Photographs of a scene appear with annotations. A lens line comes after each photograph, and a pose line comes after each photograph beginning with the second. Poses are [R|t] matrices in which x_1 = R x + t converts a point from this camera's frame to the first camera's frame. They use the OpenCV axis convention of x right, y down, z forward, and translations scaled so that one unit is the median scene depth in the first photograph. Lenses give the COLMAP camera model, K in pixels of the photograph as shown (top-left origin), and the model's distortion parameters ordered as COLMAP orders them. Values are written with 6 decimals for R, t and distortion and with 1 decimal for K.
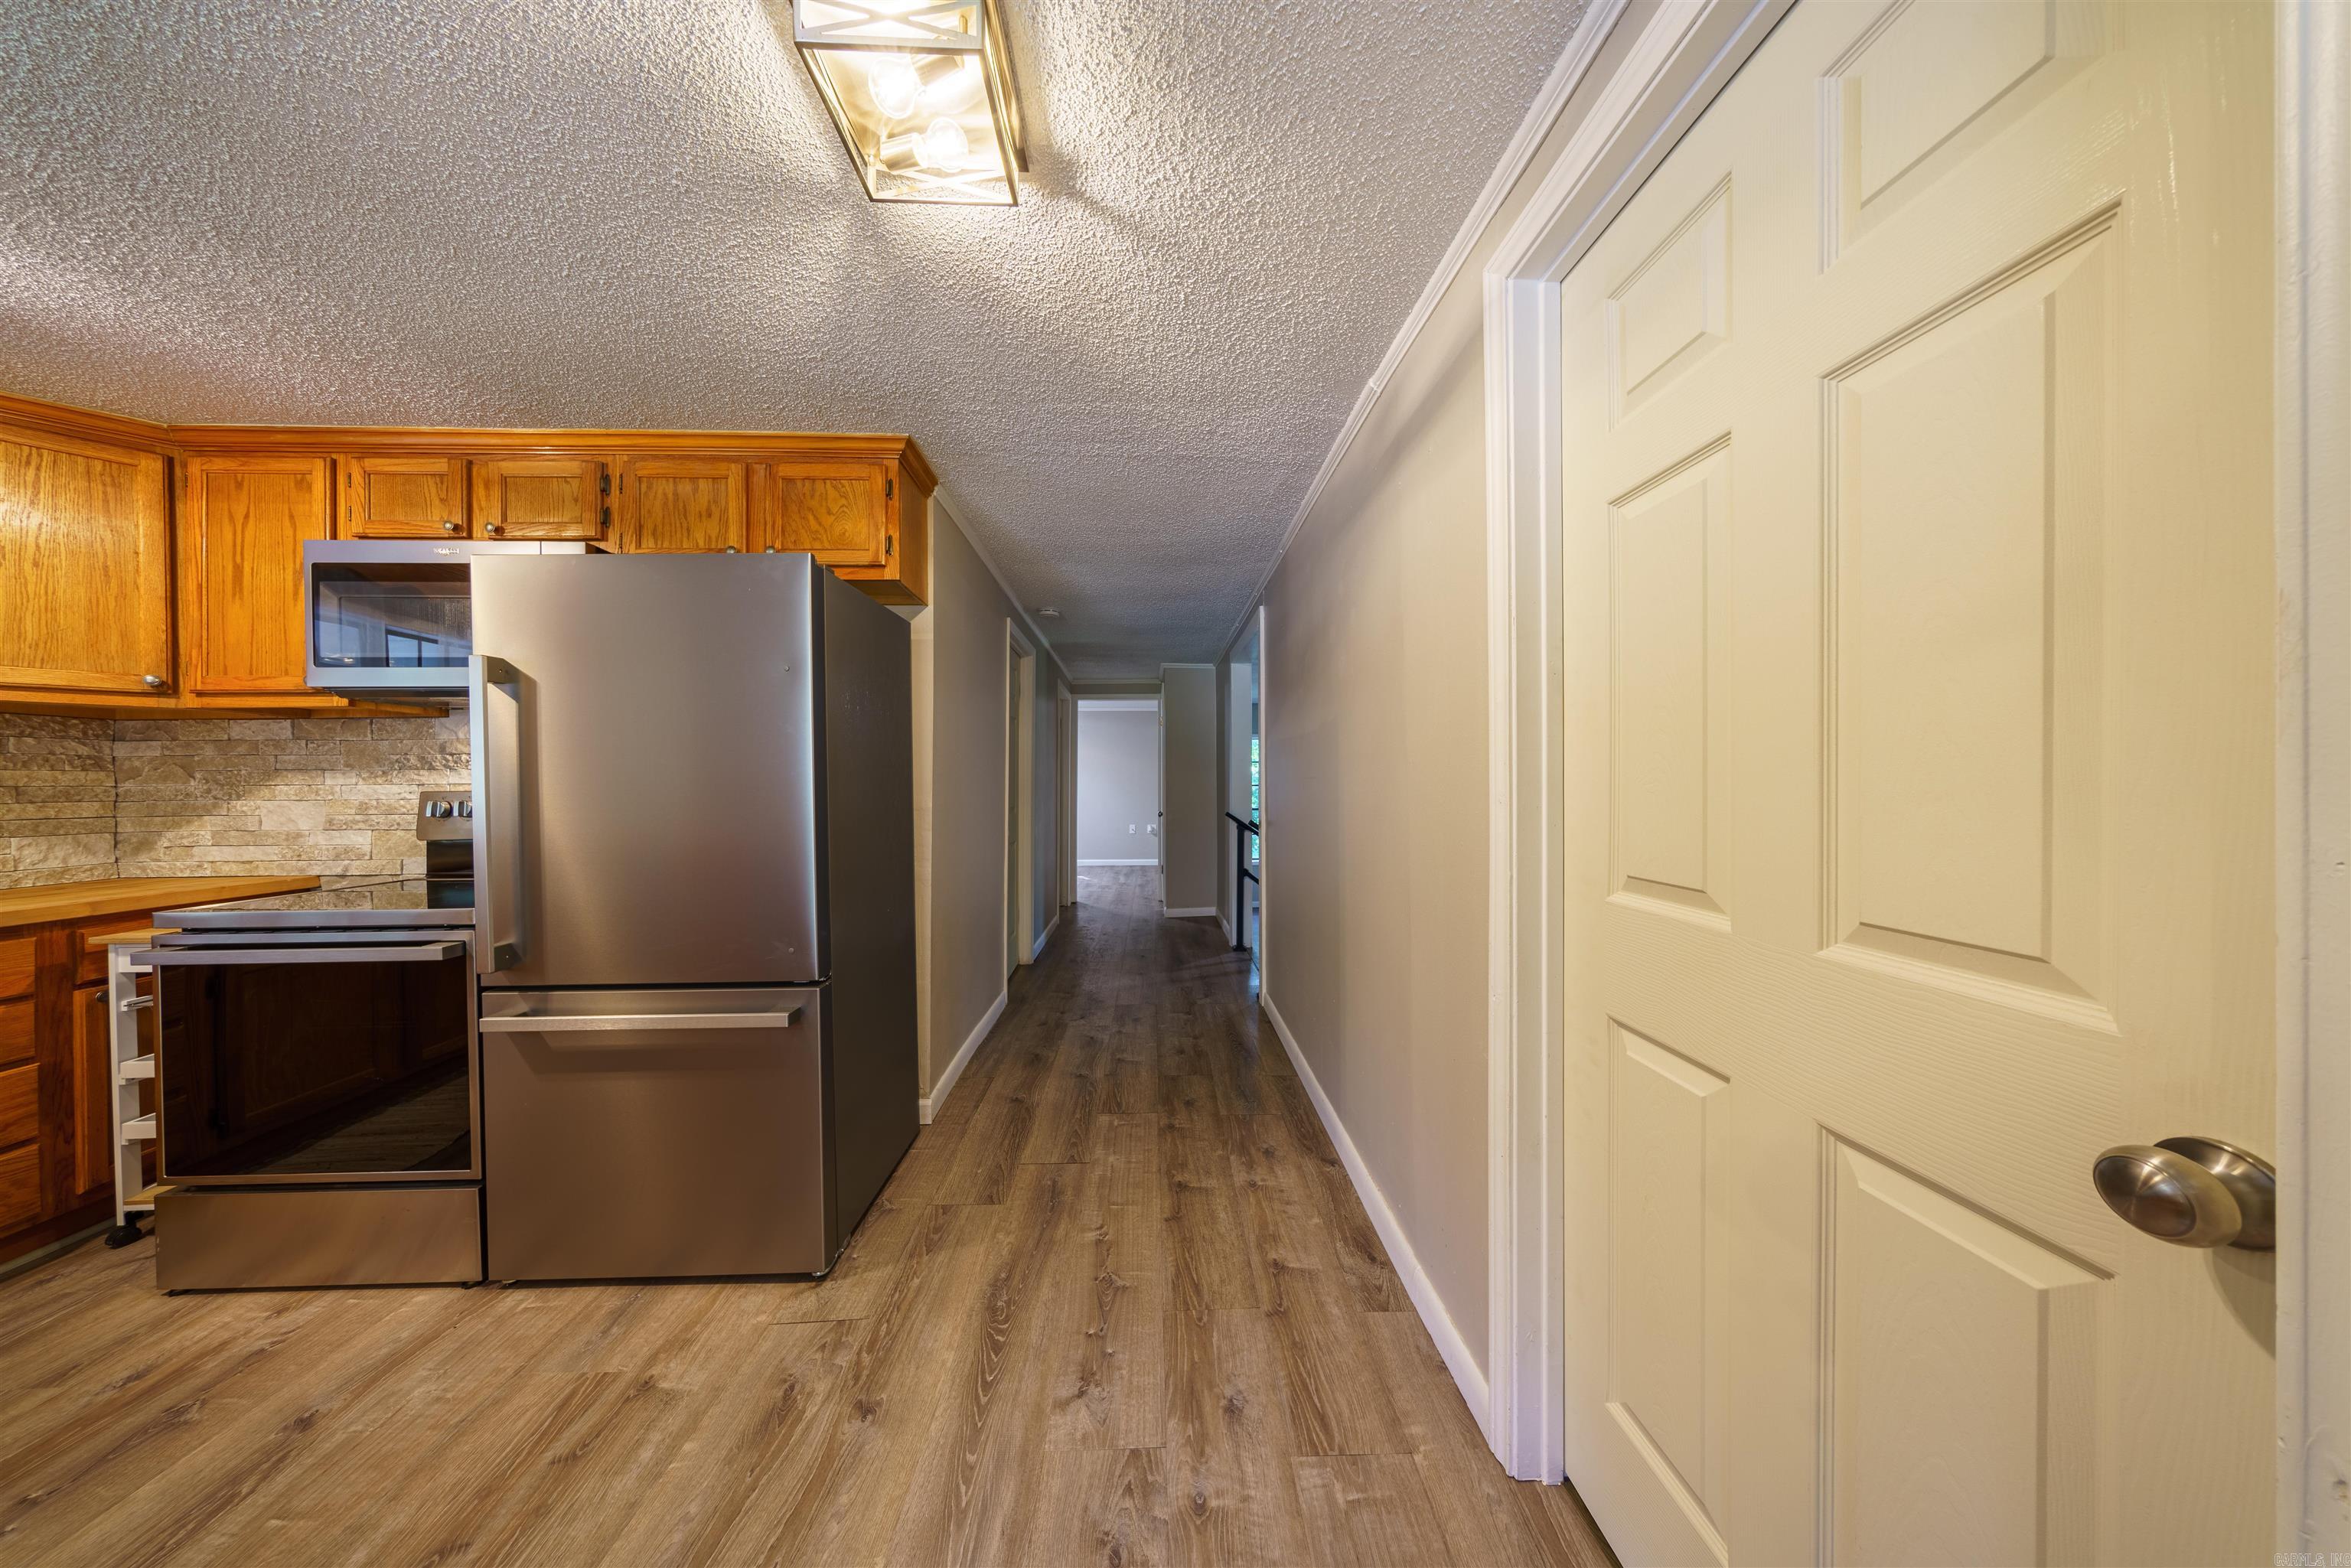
lens RADIAL K [[674.1, 0, 1170.6], [0, 674.1, 784.2], [0, 0, 1]] dist [-0.009388, 0.001851]
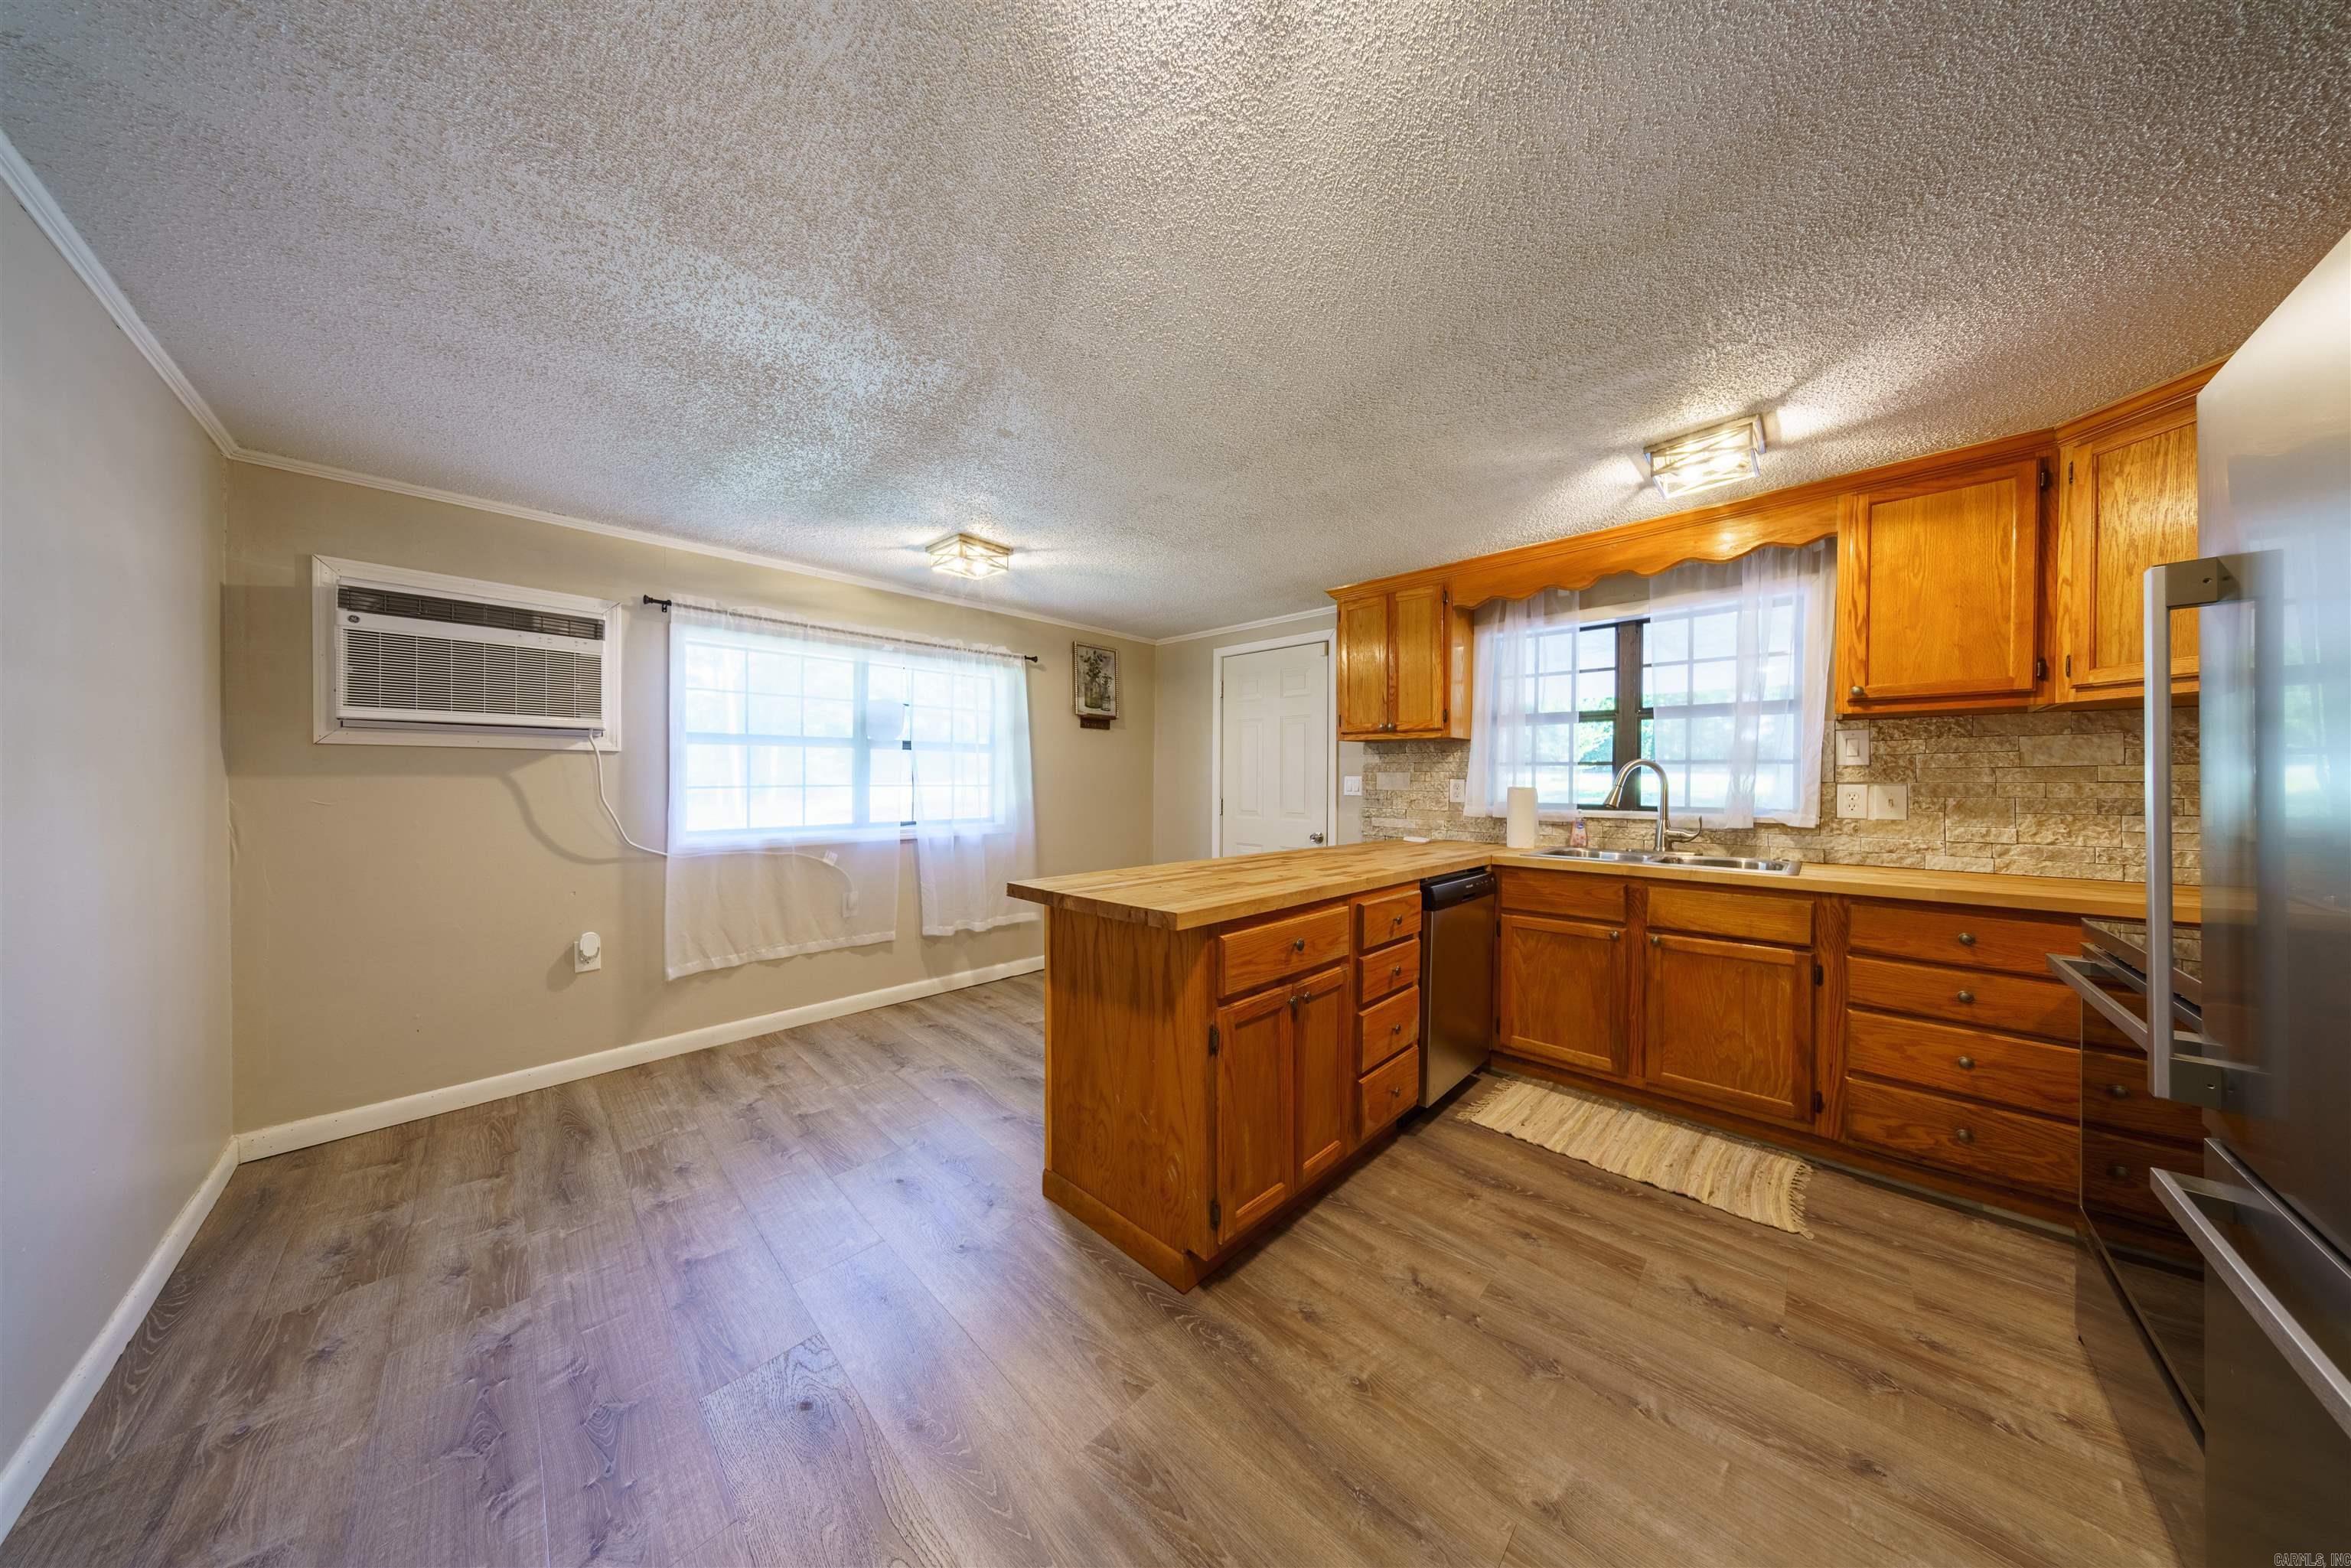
lens RADIAL K [[674.1, 0, 1170.6], [0, 674.1, 784.2], [0, 0, 1]] dist [-0.009388, 0.001851]
pose [[-0.723055, 0.007315, -0.690752, 0.019974], [-0.001171, 0.999930, 0.011816, -0.001754], [0.690789, 0.009352, -0.722996, 0.622098]]
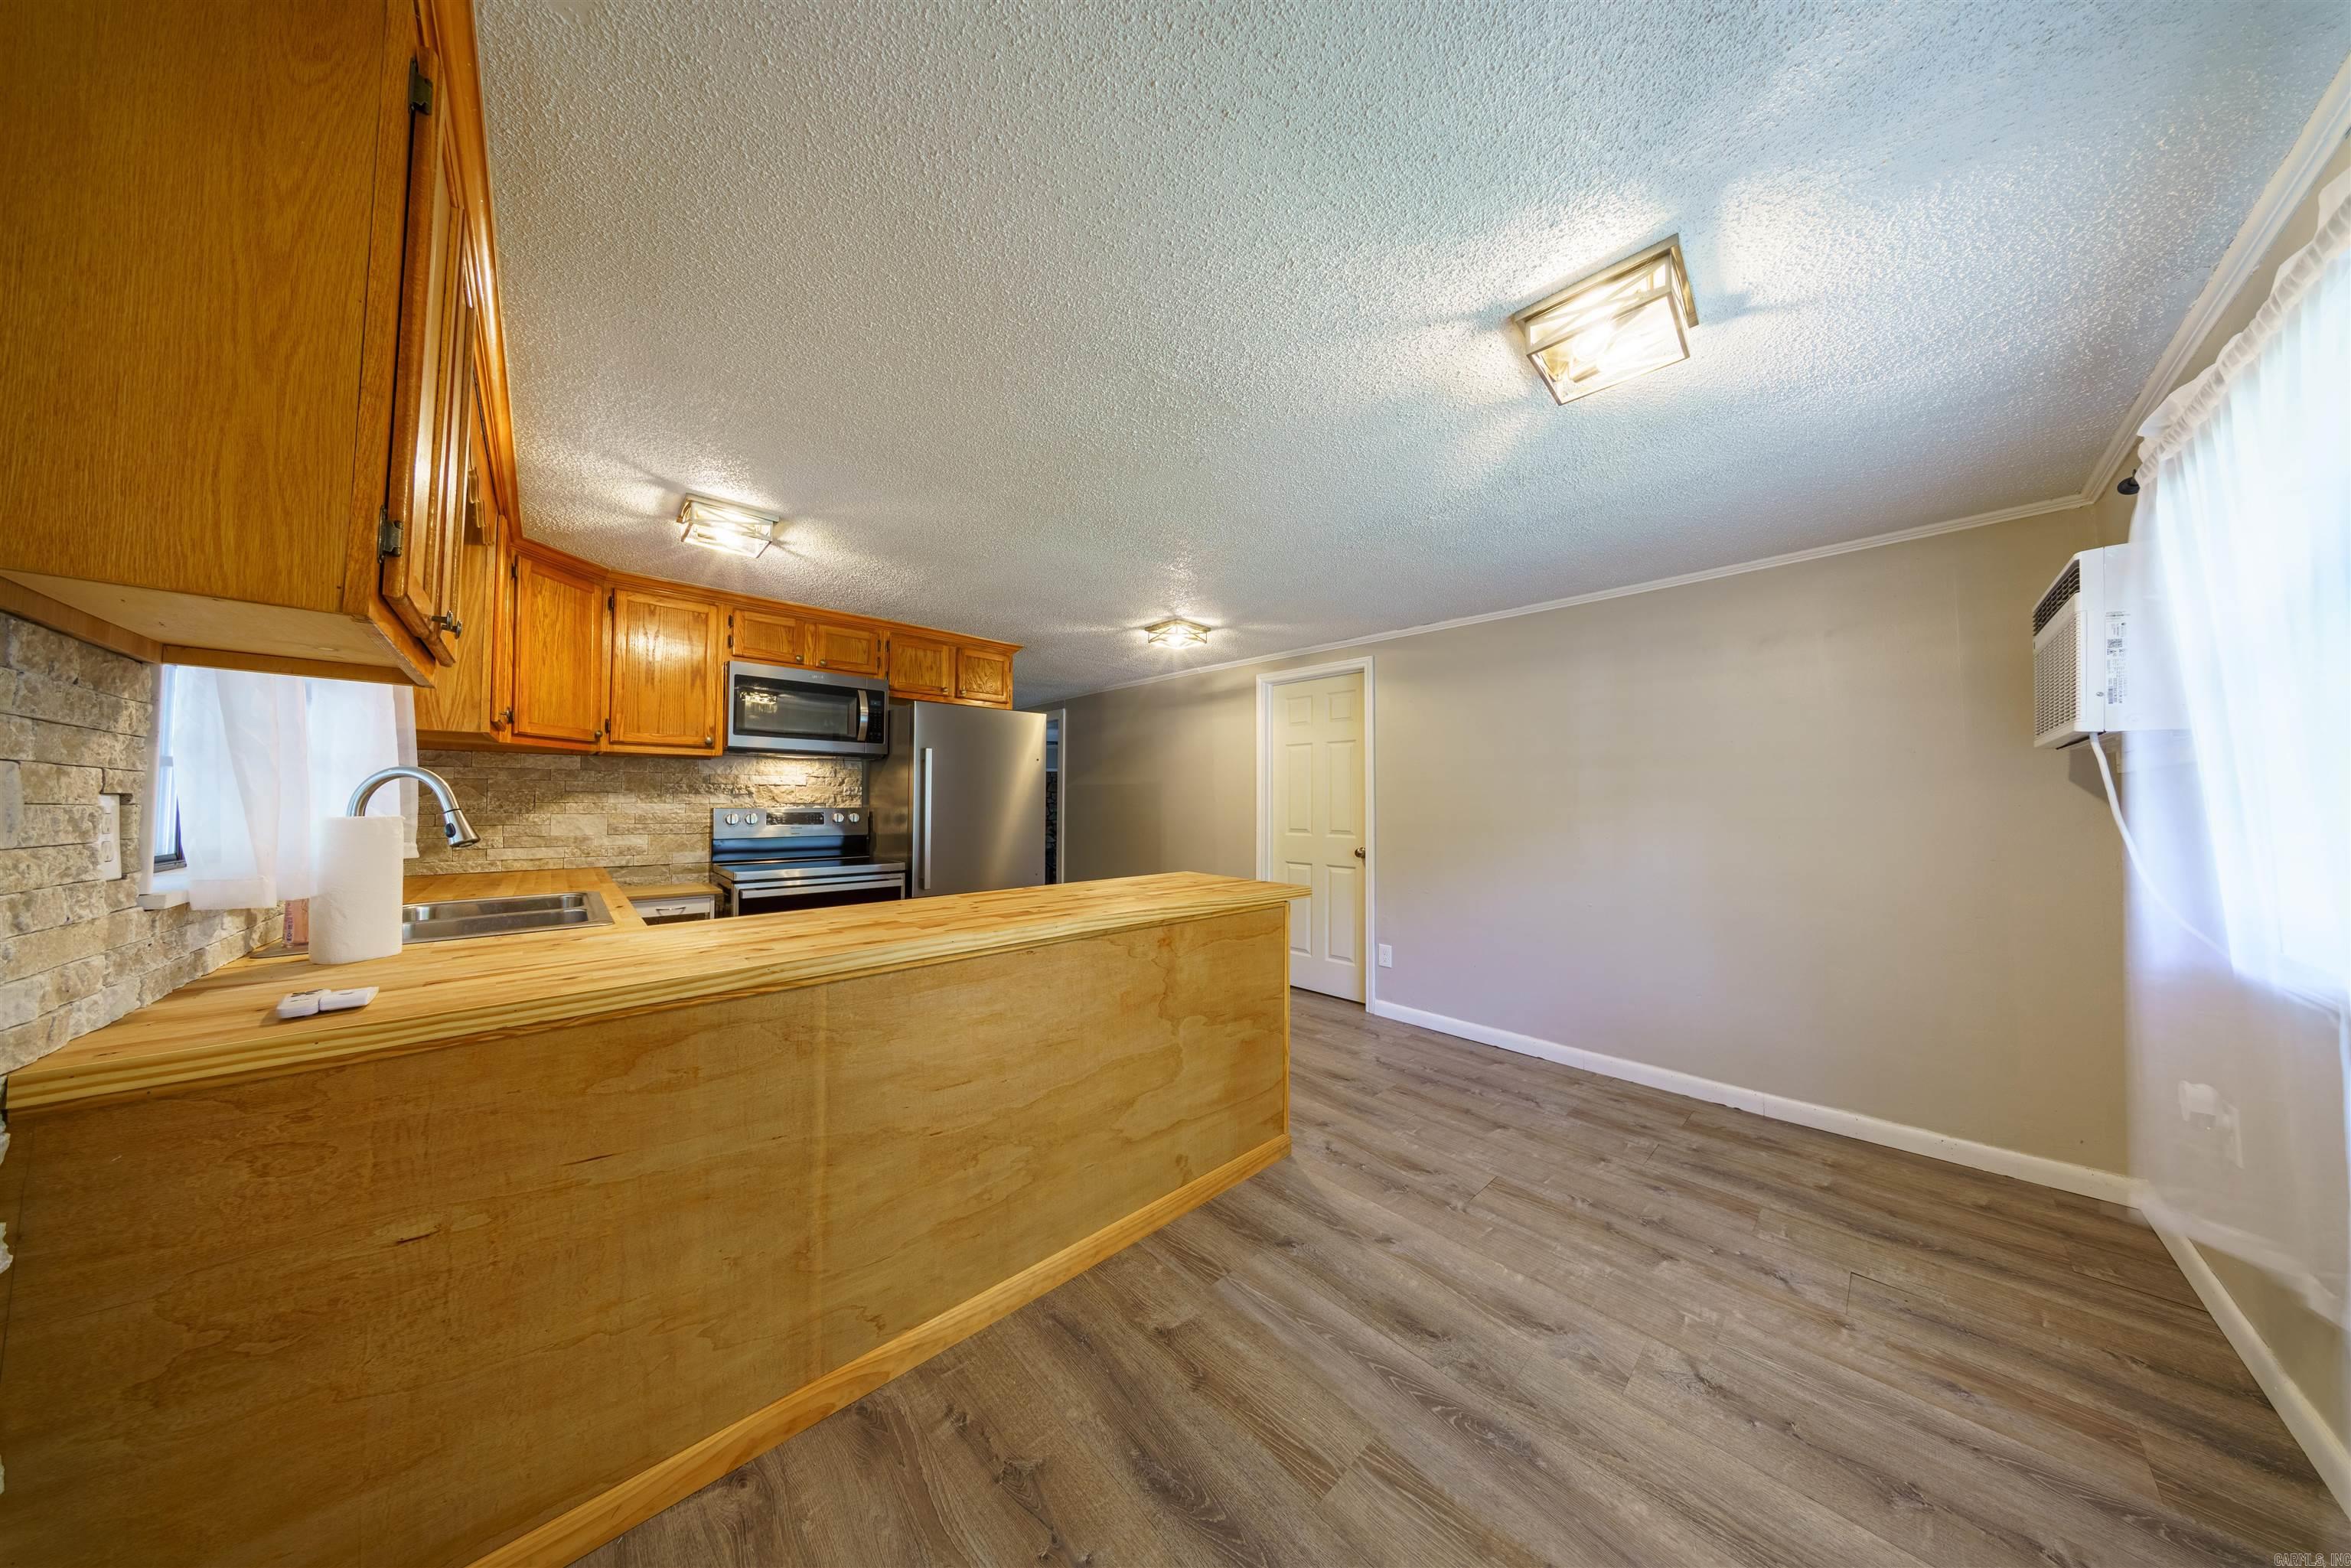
lens RADIAL K [[669.1, 0, 1167.4], [0, 669.1, 782.8], [0, 0, 1]] dist [-0.001318, 0.000017]
pose [[0.761484, 0.032205, 0.647384, -1.425222], [-0.007028, 0.999116, -0.041435, 0.009836], [-0.648146, 0.027002, 0.761037, -0.940487]]
